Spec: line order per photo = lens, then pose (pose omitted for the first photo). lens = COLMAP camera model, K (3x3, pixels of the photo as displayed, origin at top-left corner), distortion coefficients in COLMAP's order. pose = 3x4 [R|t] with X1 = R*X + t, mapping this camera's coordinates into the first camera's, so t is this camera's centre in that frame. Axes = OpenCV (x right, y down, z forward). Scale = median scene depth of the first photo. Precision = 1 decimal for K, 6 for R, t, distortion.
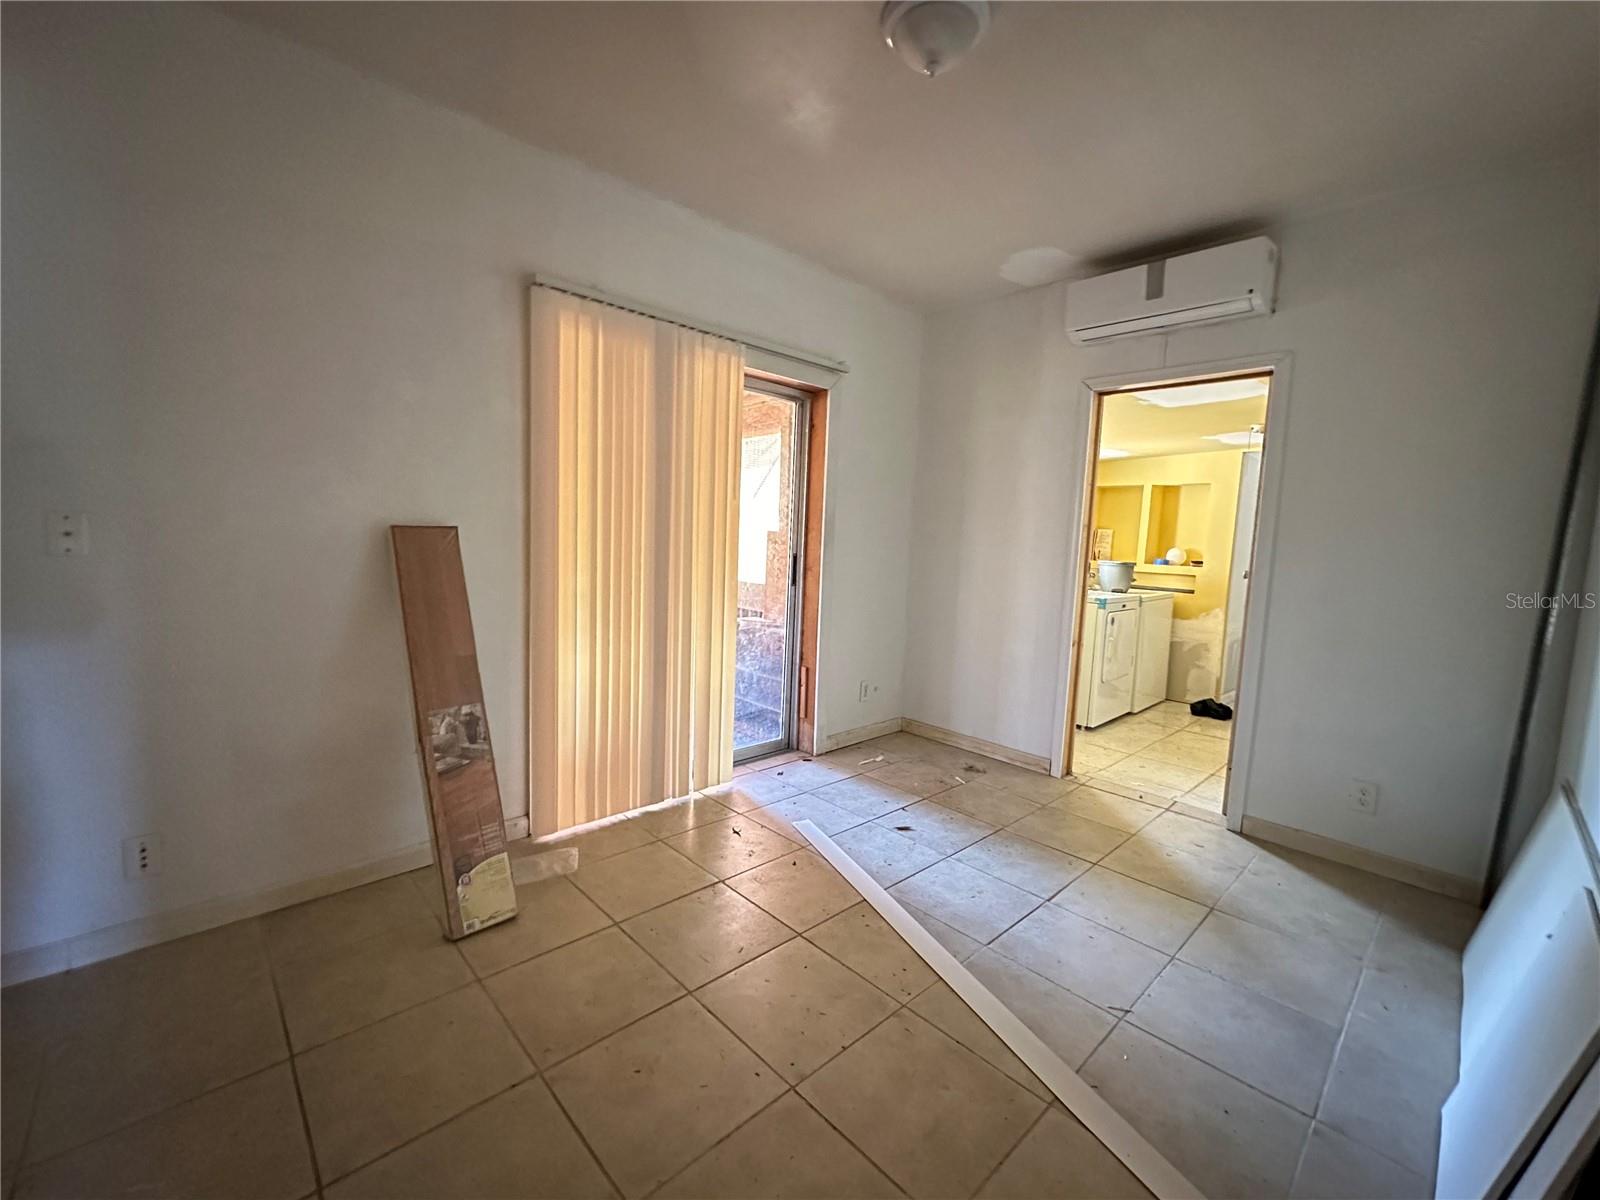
lens RADIAL K [[656.3, 0, 802.1], [0, 656.3, 603.4], [0, 0, 1]] dist [-0.003150, -0.000141]
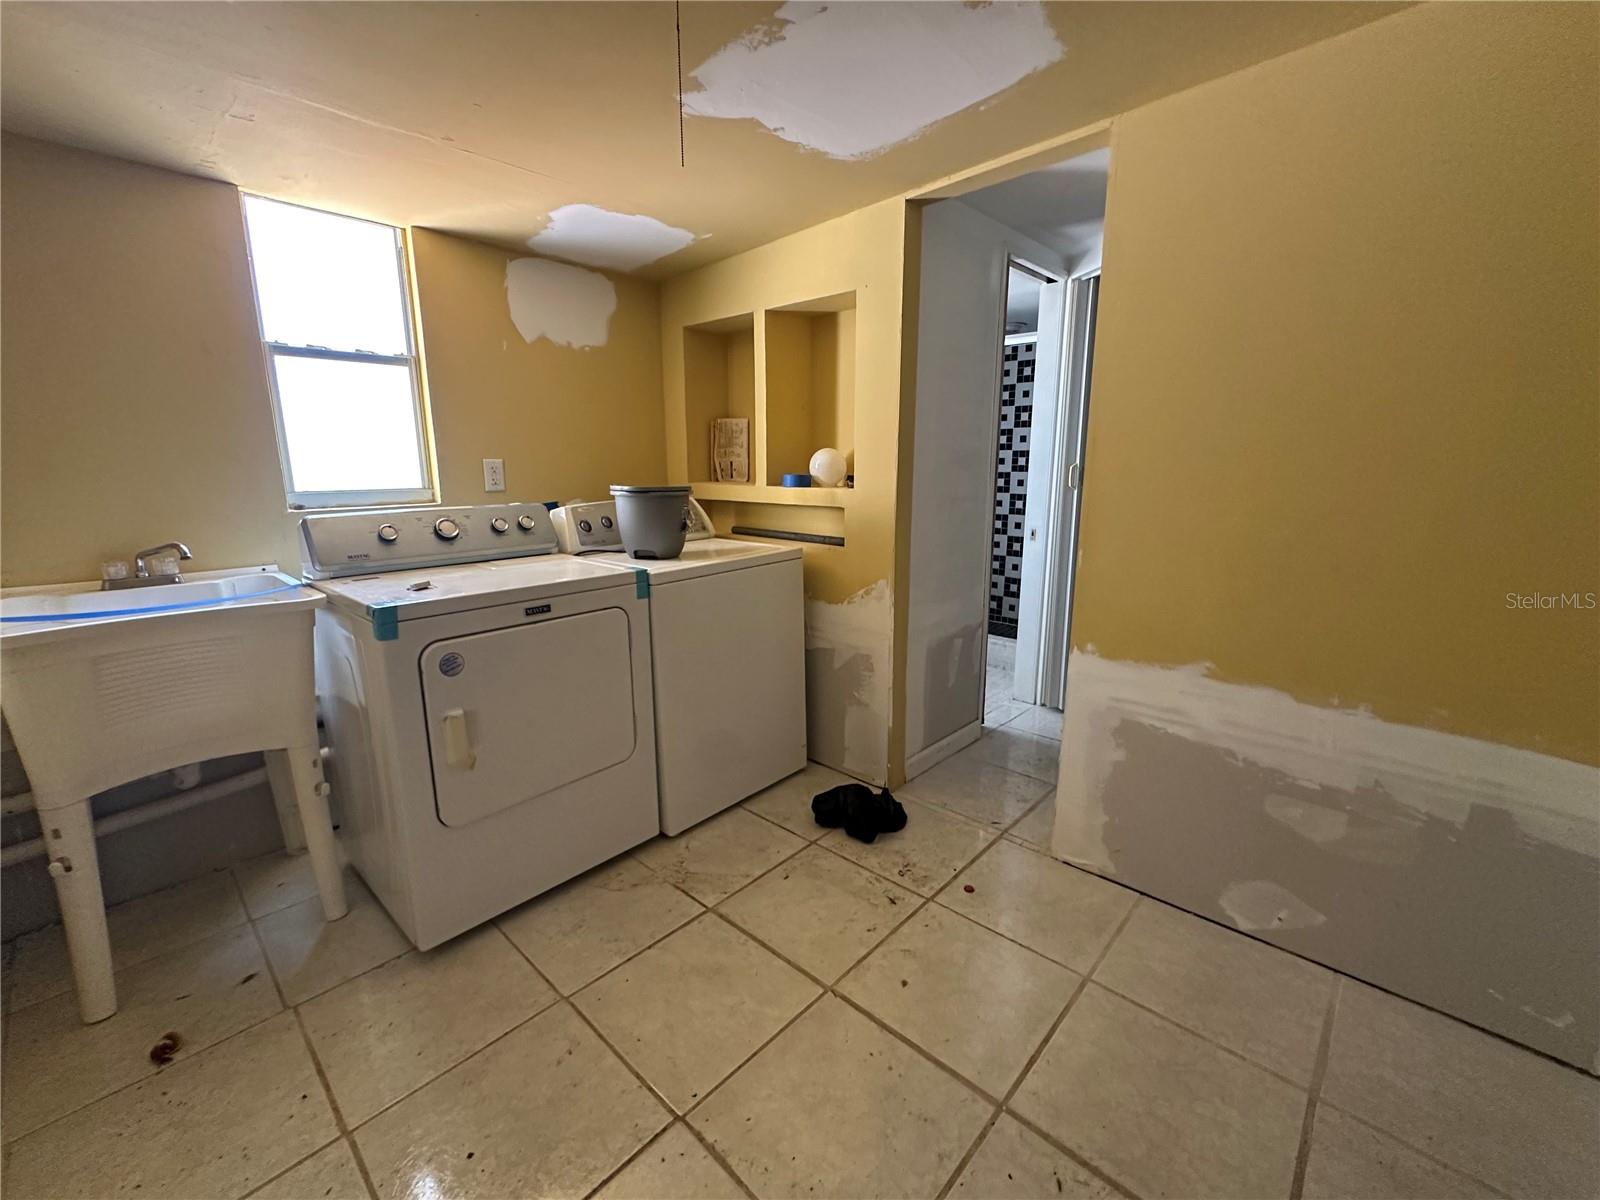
lens RADIAL K [[656.3, 0, 797.5], [0, 656.3, 597.1], [0, 0, 1]] dist [-0.003150, -0.000141]
pose [[0.997557, -0.054463, 0.043756, 0.544022], [0.049484, 0.992943, 0.107773, -0.031122], [-0.049317, -0.105344, 0.993212, 0.542789]]
